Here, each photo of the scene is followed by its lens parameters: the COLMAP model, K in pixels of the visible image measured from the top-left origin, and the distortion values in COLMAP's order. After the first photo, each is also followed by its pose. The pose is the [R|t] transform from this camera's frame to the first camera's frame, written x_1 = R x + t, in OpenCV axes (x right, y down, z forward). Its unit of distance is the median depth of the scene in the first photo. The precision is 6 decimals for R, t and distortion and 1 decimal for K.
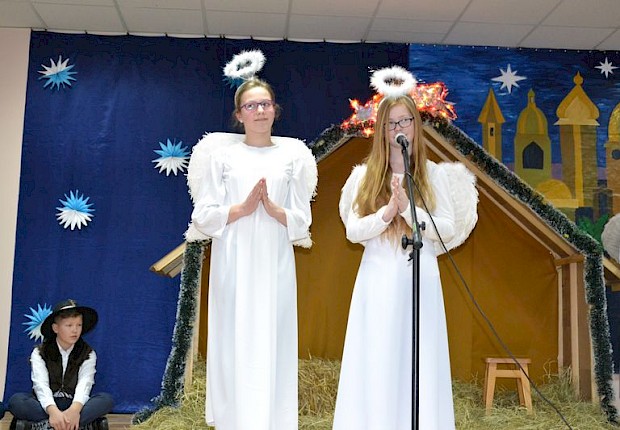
lens RADIAL K [[829.8, 0, 310.0], [0, 829.8, 215.0], [0, 0, 1]] dist [-0.043703, 0.067940]
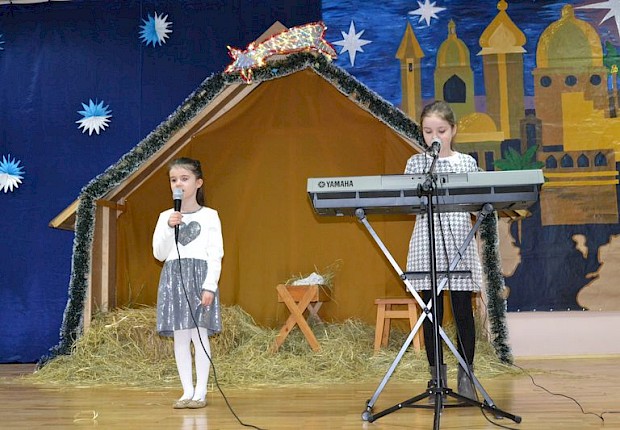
lens RADIAL K [[829.8, 0, 310.0], [0, 829.8, 215.0], [0, 0, 1]] dist [-0.043703, 0.067940]
pose [[0.987389, -0.051088, -0.149845, 0.240386], [0.059581, 0.996829, 0.052743, 0.013387], [0.146675, -0.061005, 0.987302, 0.015047]]
